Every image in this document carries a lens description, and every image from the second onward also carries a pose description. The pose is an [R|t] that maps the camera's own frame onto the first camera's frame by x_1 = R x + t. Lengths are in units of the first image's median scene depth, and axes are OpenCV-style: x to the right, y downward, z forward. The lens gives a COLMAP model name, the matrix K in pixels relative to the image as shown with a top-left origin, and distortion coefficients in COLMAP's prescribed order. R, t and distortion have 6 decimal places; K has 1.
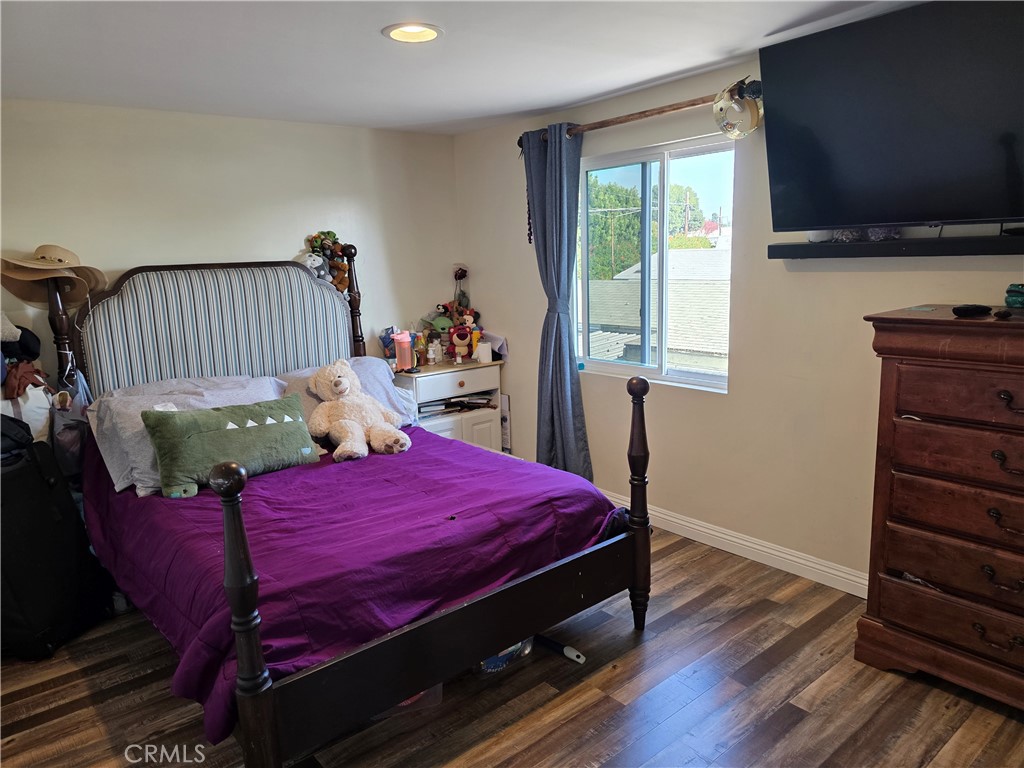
lens RADIAL K [[686.8, 0, 512.2], [0, 686.8, 387.9], [0, 0, 1]] dist [0.032861, -0.019615]
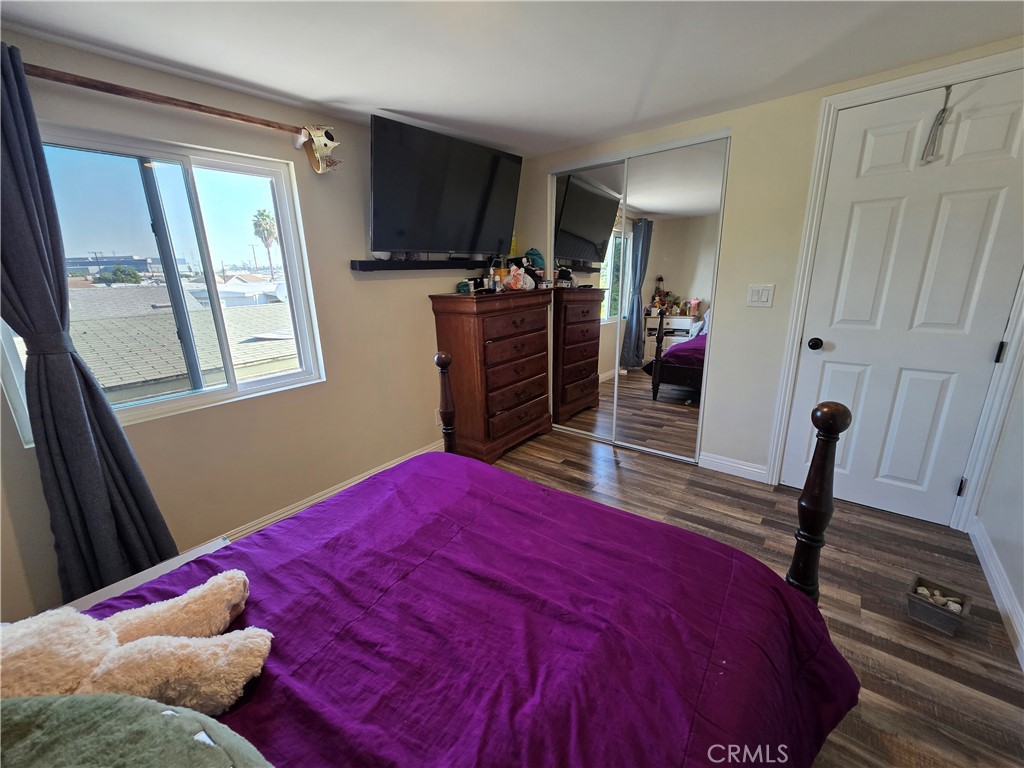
lens RADIAL K [[408.5, 0, 509.2], [0, 408.5, 374.1], [0, 0, 1]] dist [0.000175, -0.000224]
pose [[-0.174711, -0.209649, 0.962041, -0.518090], [0.220255, 0.943988, 0.245713, -0.123725], [-0.959669, 0.254823, -0.118749, 0.854233]]
